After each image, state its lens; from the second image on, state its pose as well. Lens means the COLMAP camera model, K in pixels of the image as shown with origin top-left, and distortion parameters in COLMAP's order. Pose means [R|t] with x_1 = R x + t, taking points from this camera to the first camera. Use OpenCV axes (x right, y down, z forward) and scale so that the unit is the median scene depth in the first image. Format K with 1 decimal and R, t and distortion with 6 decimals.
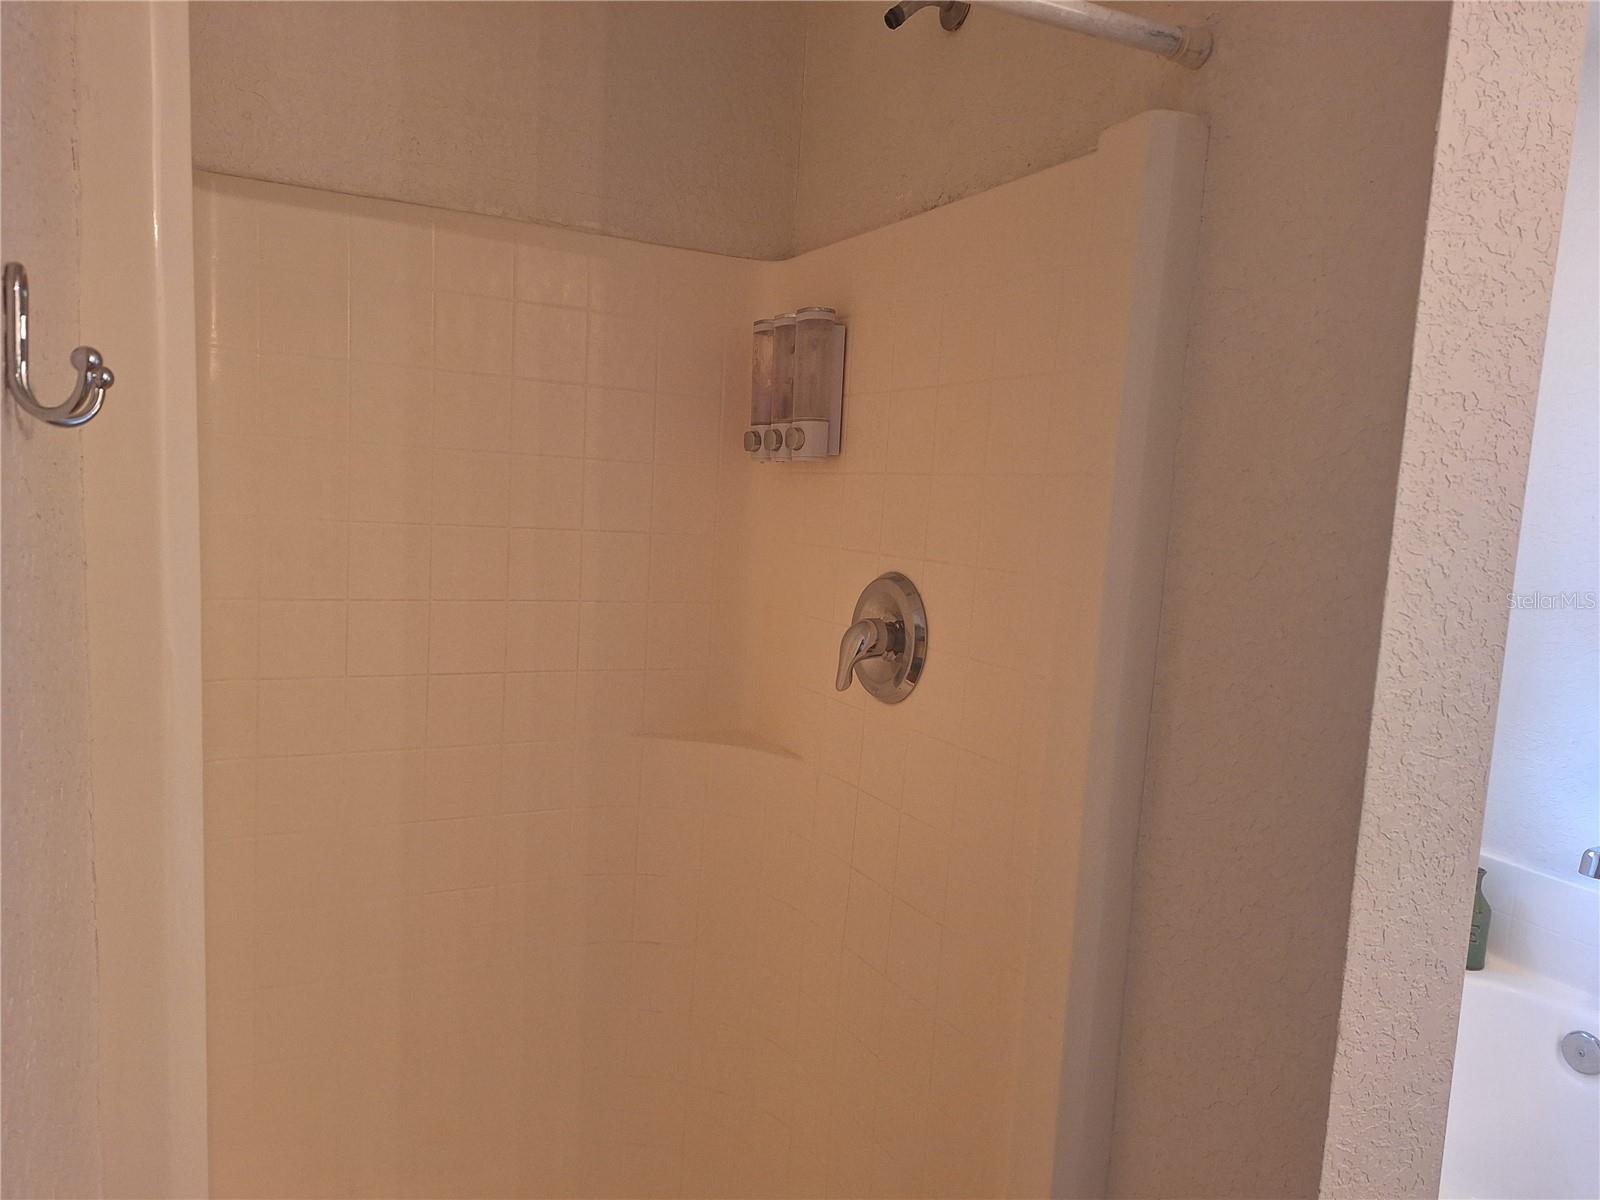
lens RADIAL K [[1104.8, 0, 789.2], [0, 1104.8, 601.7], [0, 0, 1]] dist [0.011781, -0.000439]
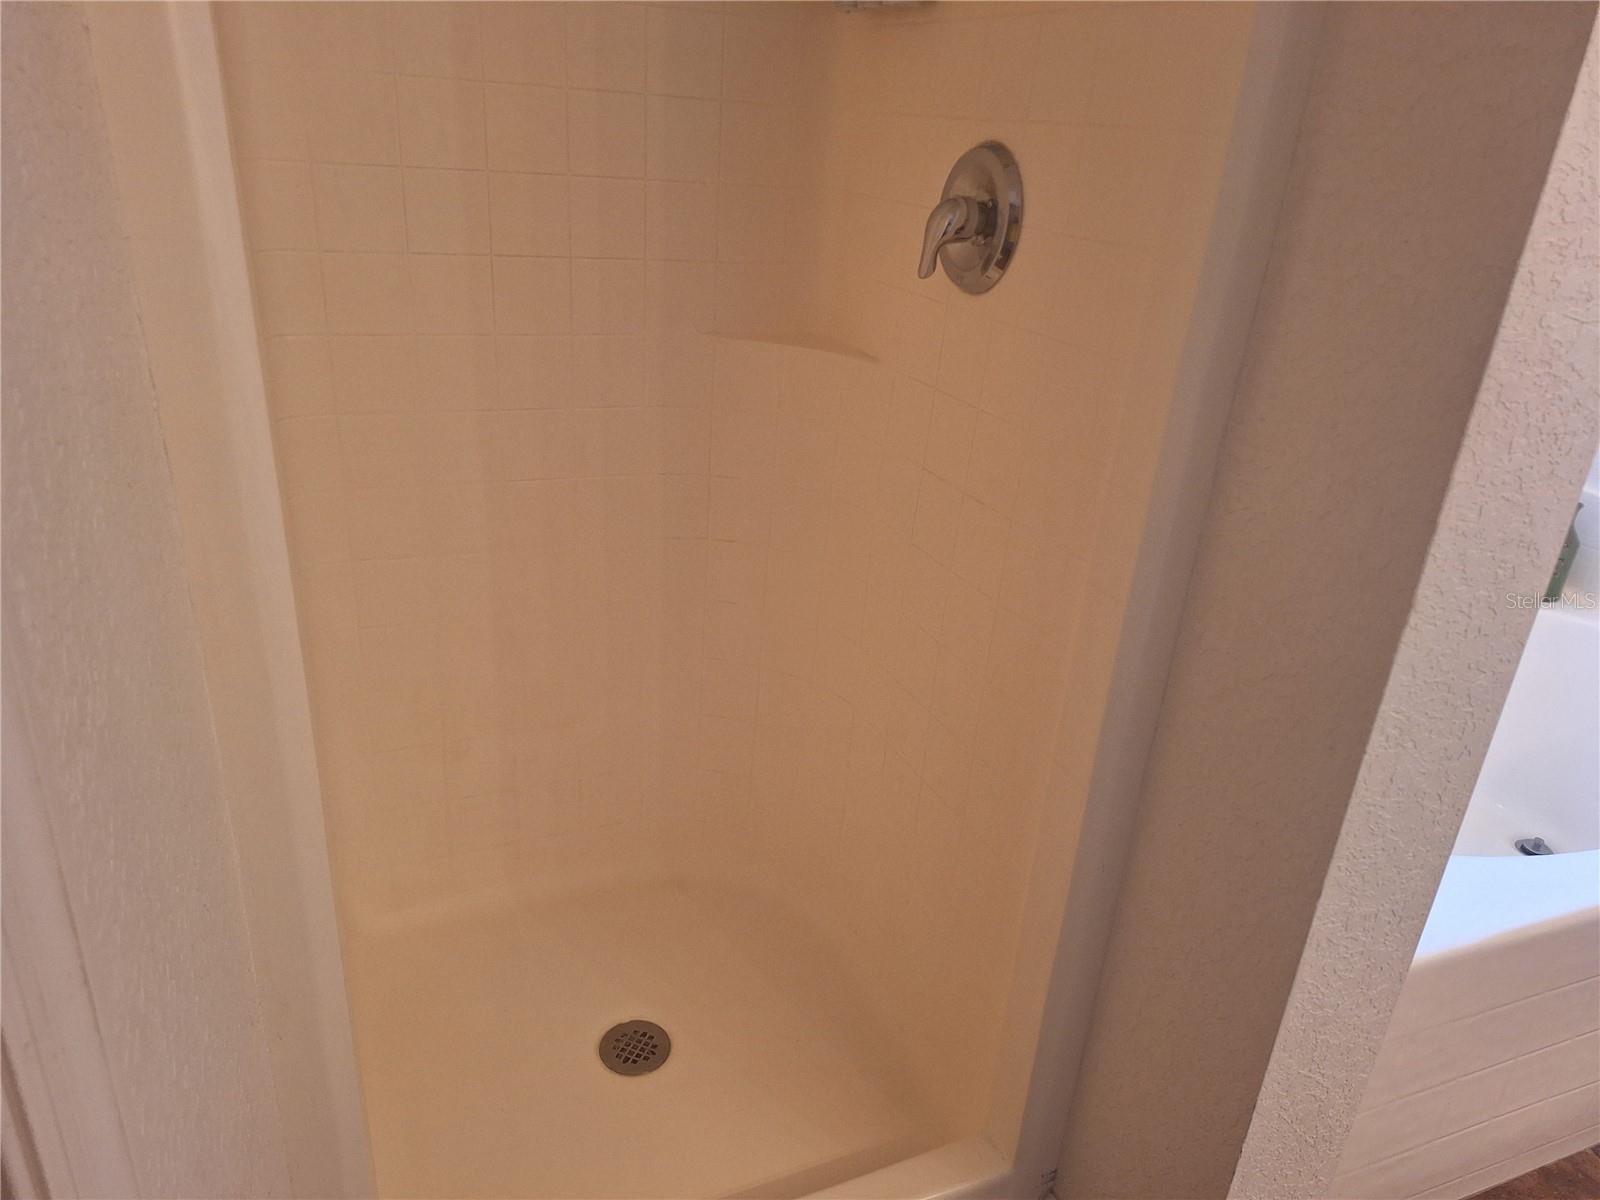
lens RADIAL K [[1104.8, 0, 810.0], [0, 1104.8, 597.5], [0, 0, 1]] dist [0.011781, -0.000439]
pose [[0.997905, 0.052173, -0.038270, 0.001731], [-0.040220, 0.963477, 0.264754, 0.141054], [0.050685, -0.262660, 0.963556, 0.033162]]
